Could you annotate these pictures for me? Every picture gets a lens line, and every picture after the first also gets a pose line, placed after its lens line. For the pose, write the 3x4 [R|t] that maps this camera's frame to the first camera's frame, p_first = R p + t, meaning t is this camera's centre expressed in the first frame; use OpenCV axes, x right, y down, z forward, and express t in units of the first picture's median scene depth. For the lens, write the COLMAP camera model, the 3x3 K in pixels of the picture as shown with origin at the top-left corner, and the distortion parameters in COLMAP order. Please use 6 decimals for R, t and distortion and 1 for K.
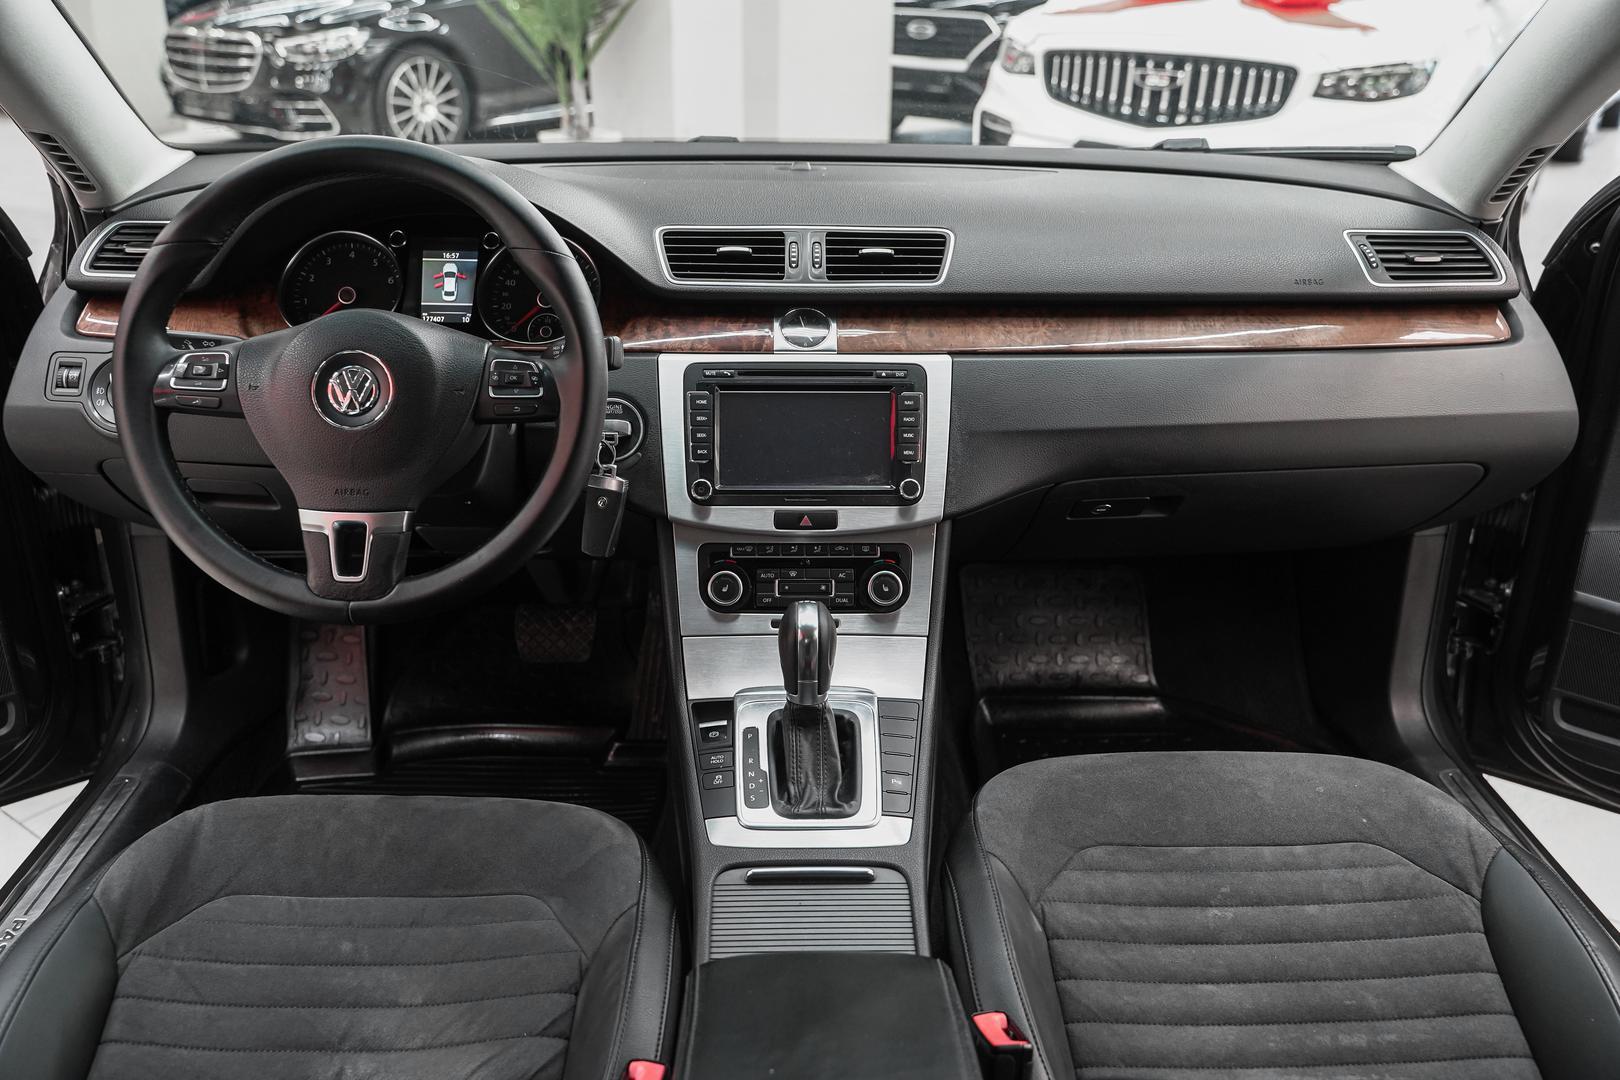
lens RADIAL K [[1318.5, 0, 810.0], [0, 1318.5, 540.0], [0, 0, 1]] dist [0.003180, 0.002315]
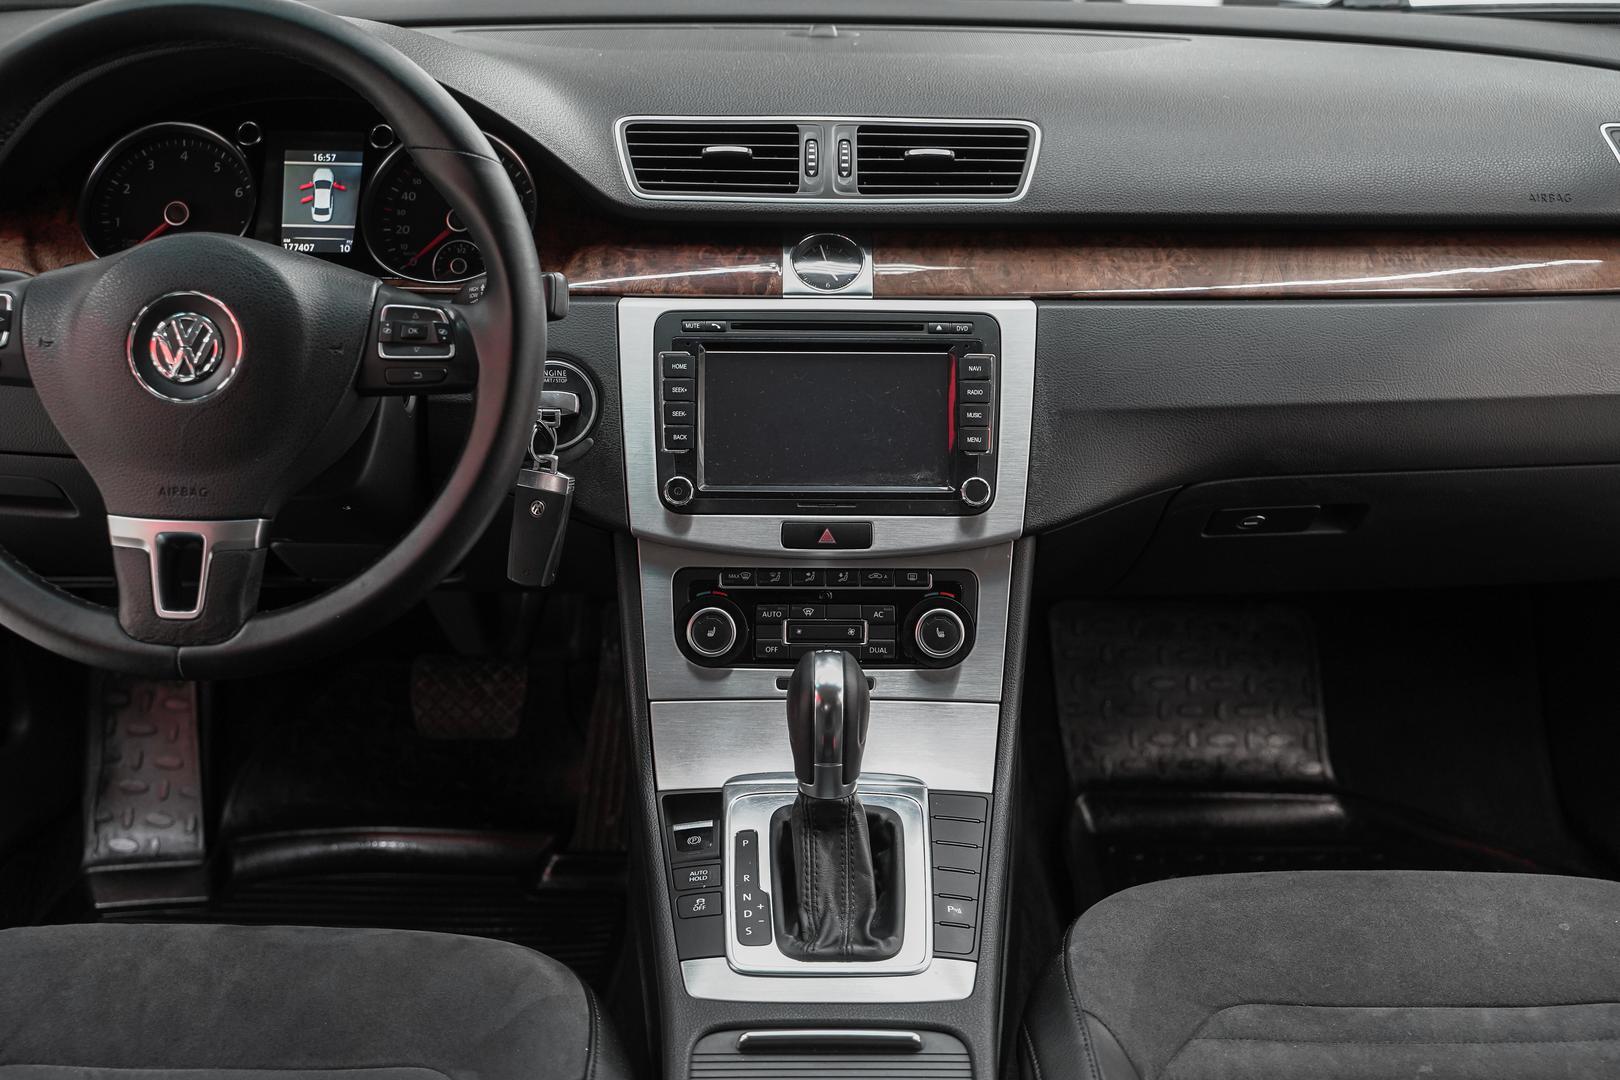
lens RADIAL K [[1917.3, 0, 814.3], [0, 1917.3, 545.1], [0, 0, 1]] dist [0.014138, -0.024516]
pose [[0.999915, 0.004862, -0.012074, 0.002440], [-0.005020, 0.999902, -0.013100, 0.003390], [0.012009, 0.013159, 0.999841, -0.018961]]
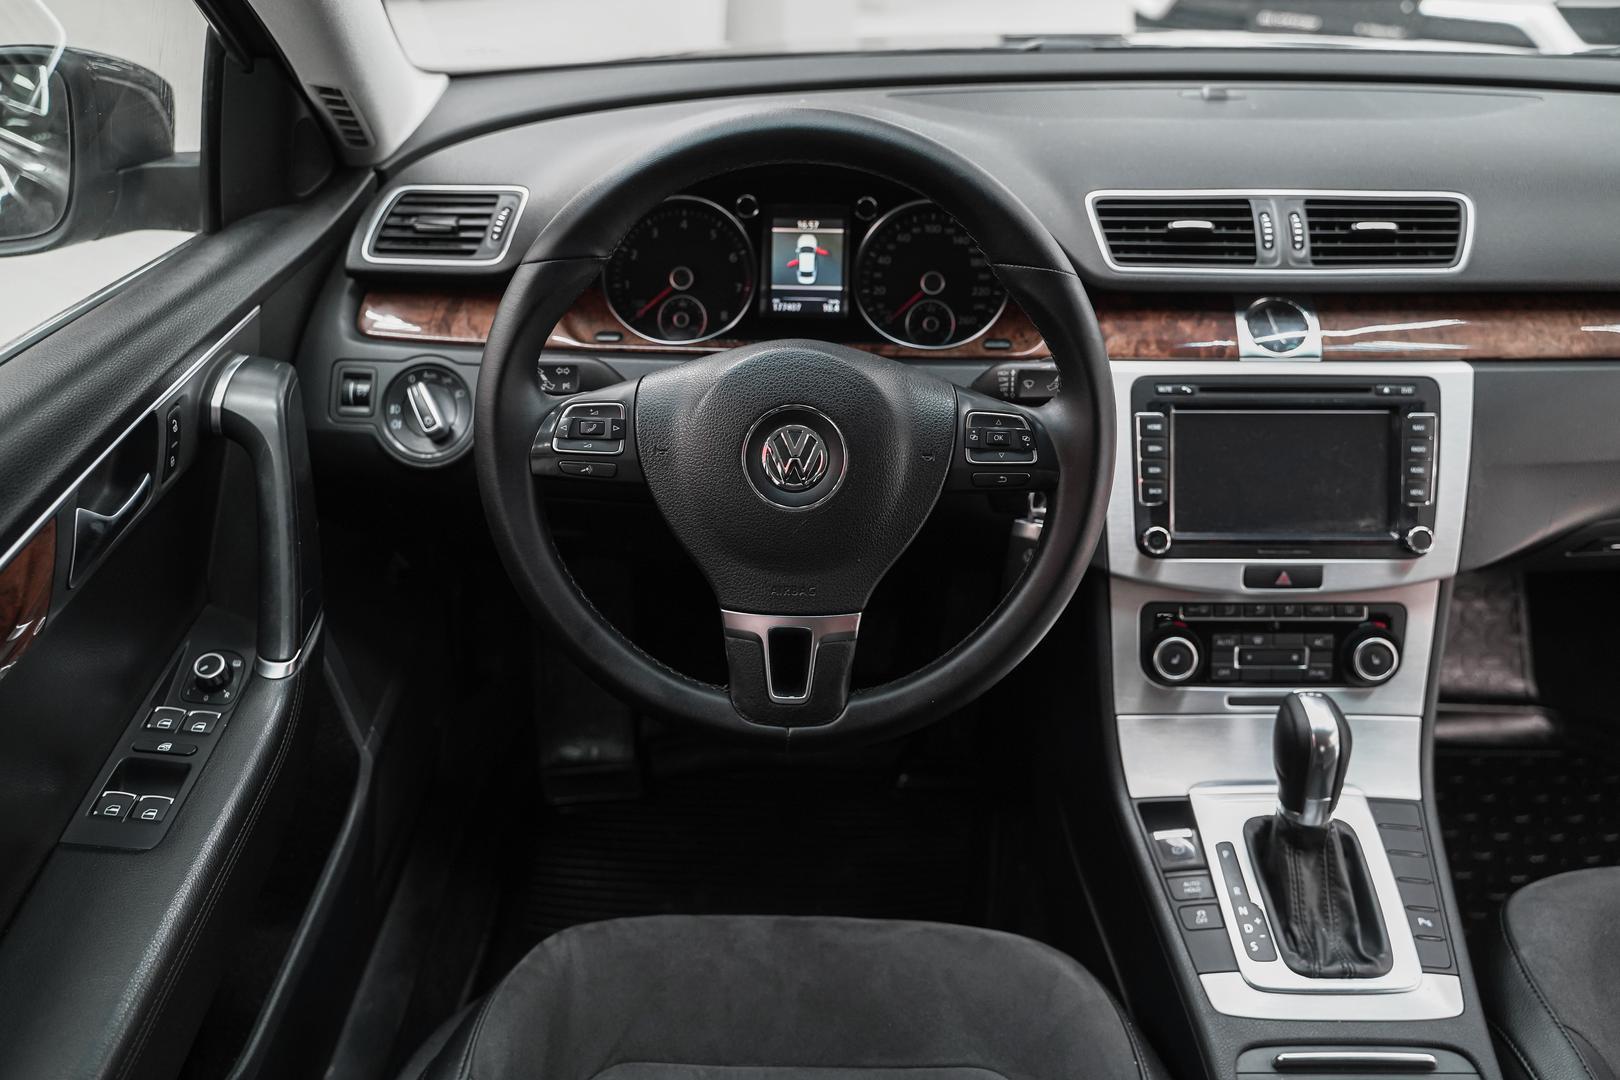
lens RADIAL K [[1348.3, 0, 810.0], [0, 1348.3, 540.0], [0, 0, 1]] dist [0.000089, -0.001015]
pose [[0.999481, 0.005861, -0.031686, -0.259573], [-0.002067, 0.992954, 0.118485, -0.131539], [0.032157, -0.118358, 0.992450, 0.185599]]
